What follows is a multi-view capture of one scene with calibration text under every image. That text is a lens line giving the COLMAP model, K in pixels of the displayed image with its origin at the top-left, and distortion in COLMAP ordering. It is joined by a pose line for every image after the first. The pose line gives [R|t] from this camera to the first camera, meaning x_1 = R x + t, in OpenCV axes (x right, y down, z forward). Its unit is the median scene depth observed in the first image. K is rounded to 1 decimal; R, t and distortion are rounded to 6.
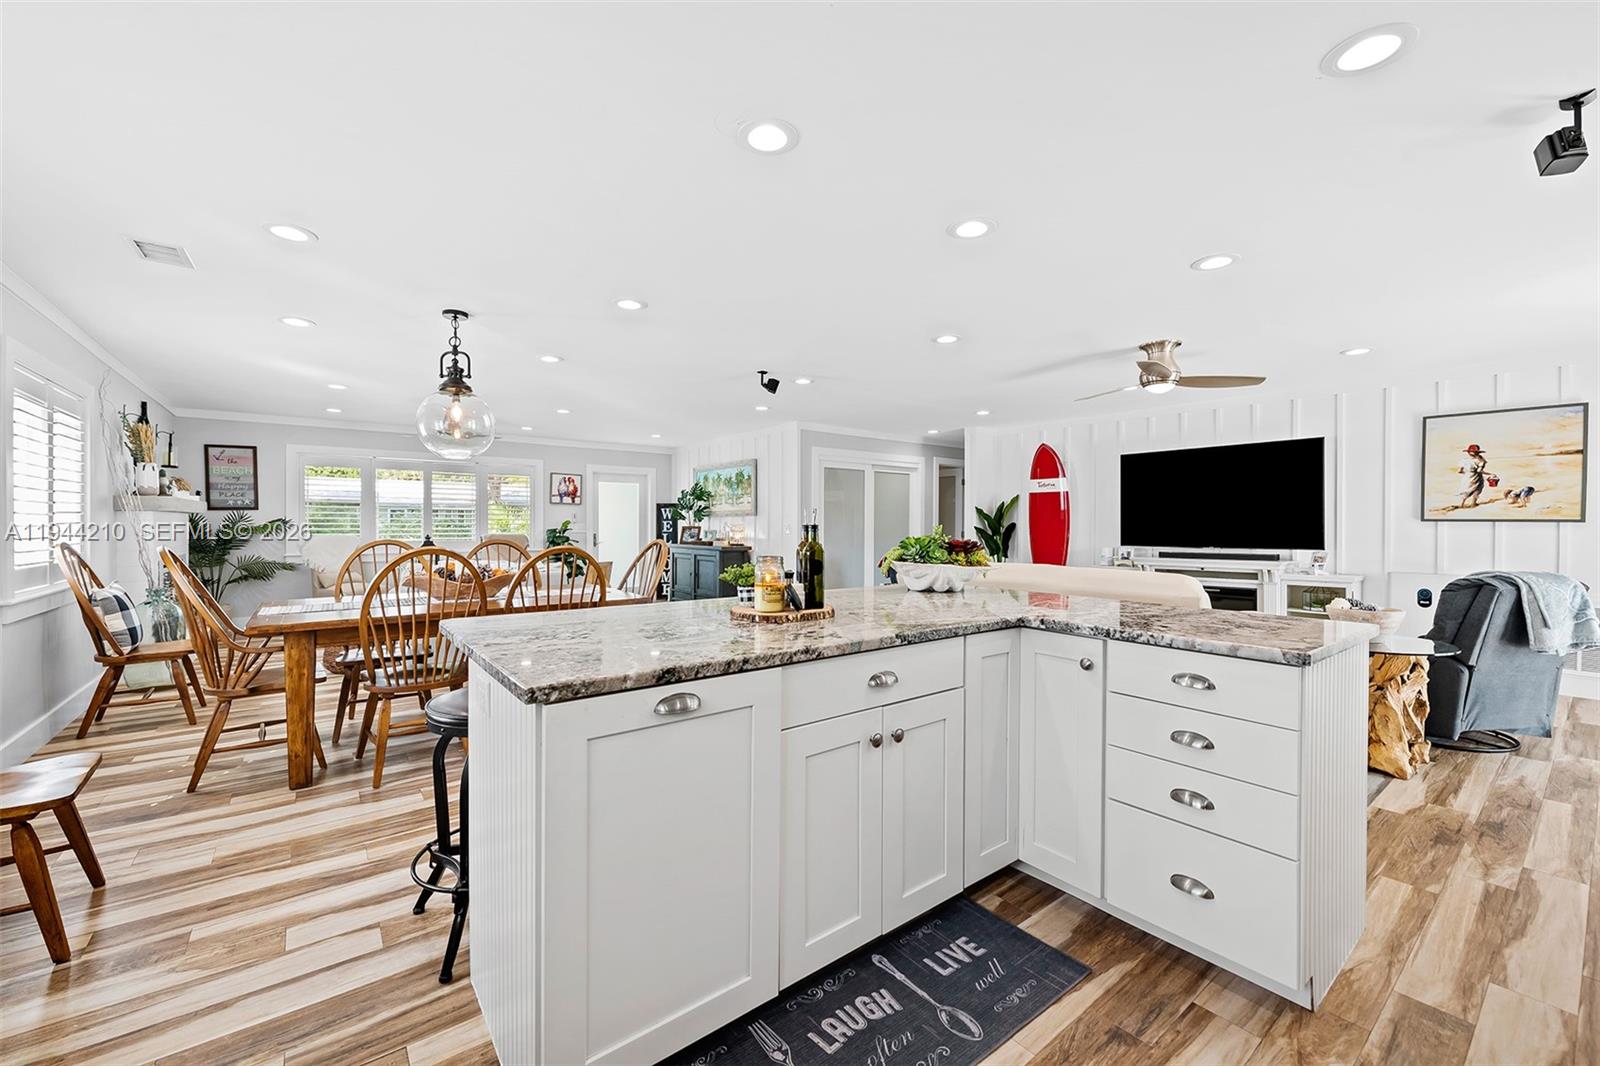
lens RADIAL K [[636.3, 0, 800.0], [0, 636.3, 533.0], [0, 0, 1]] dist [-0.002891, -0.000678]
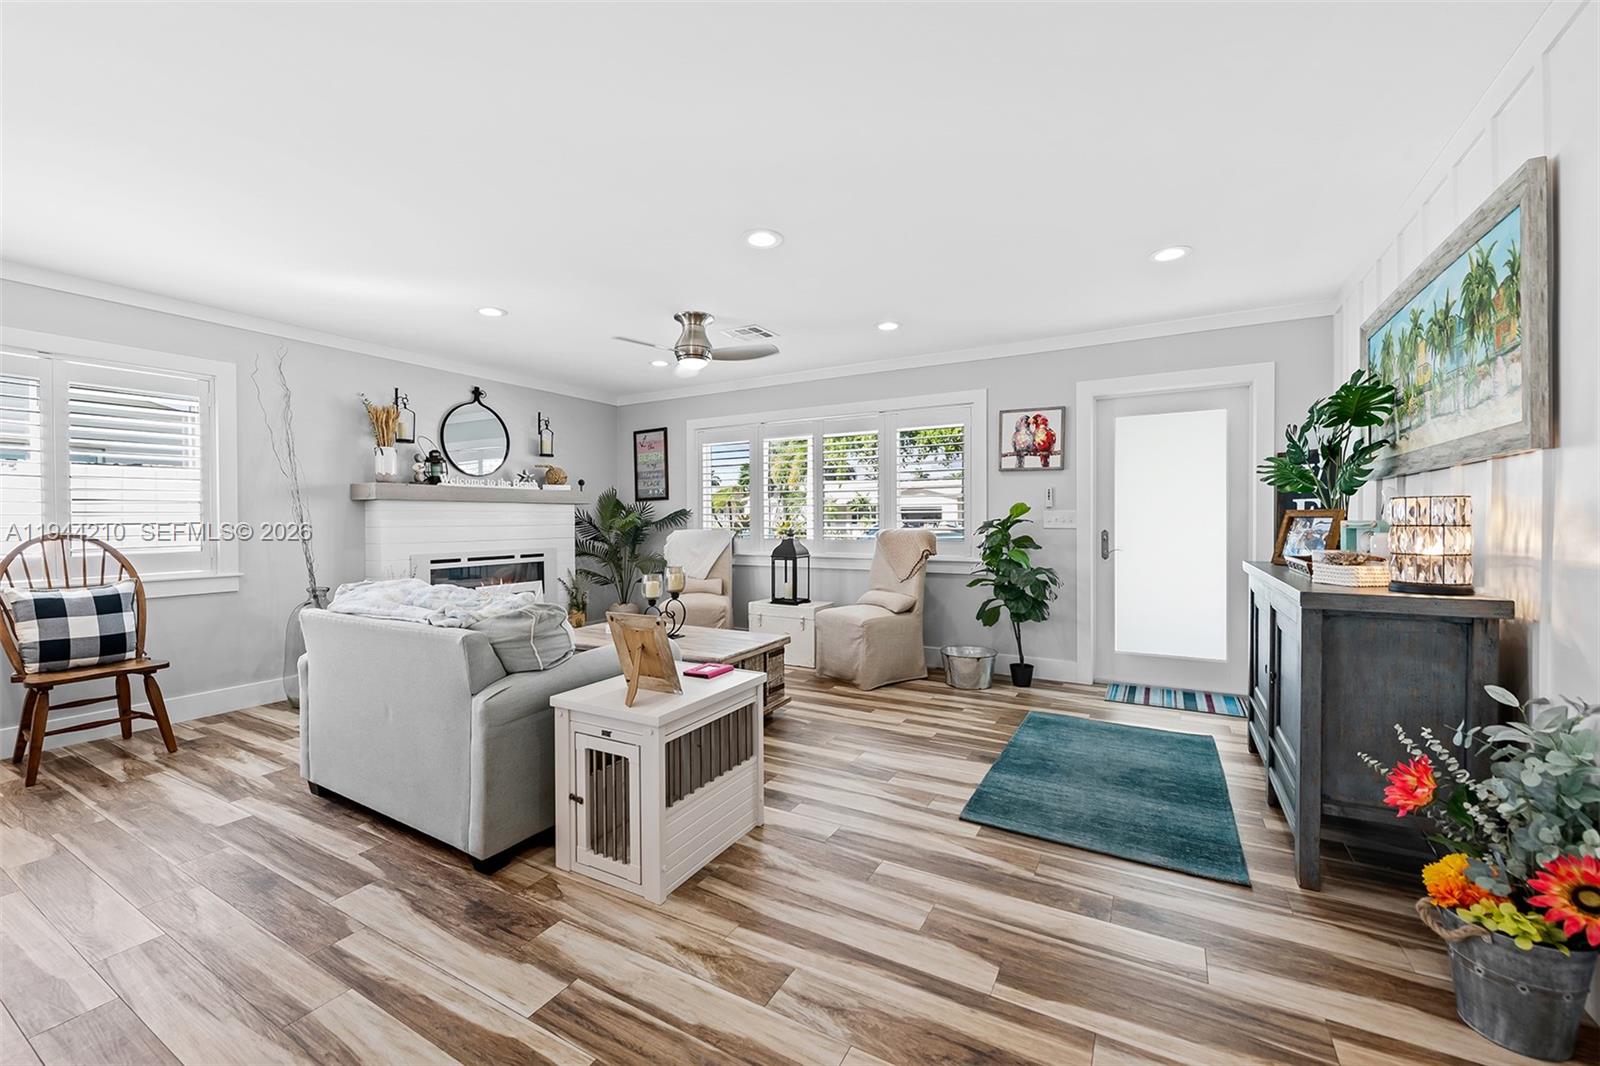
lens RADIAL K [[636.3, 0, 800.0], [0, 636.3, 533.0], [0, 0, 1]] dist [-0.002891, -0.000678]
pose [[0.381873, 0.012059, -0.924136, 0.028418], [-0.006074, 0.999926, 0.010538, -0.001050], [0.924195, 0.001589, 0.381918, 0.836638]]
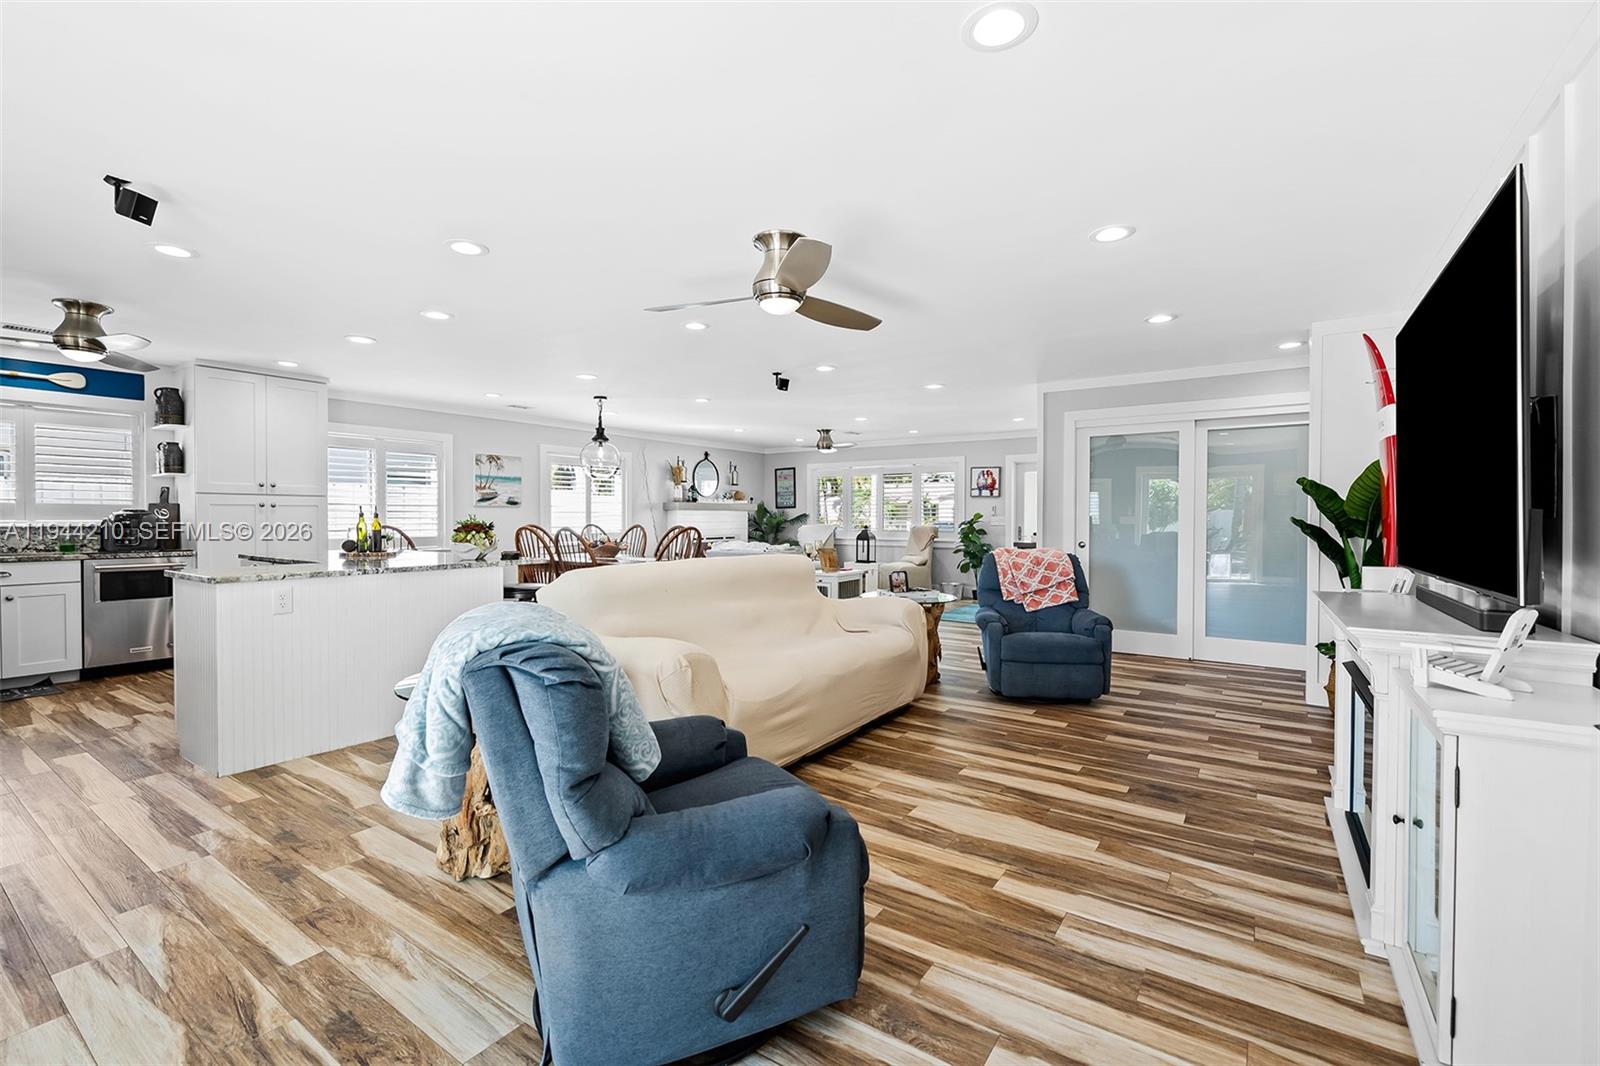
lens RADIAL K [[699.2, 0, 800.0], [0, 699.2, 533.0], [0, 0, 1]] dist [-0.002054, -0.000062]
pose [[0.299758, 0.017858, -0.953848, 0.789715], [-0.012957, 0.999809, 0.014647, -0.000675], [0.953927, 0.007968, 0.299933, 0.498660]]
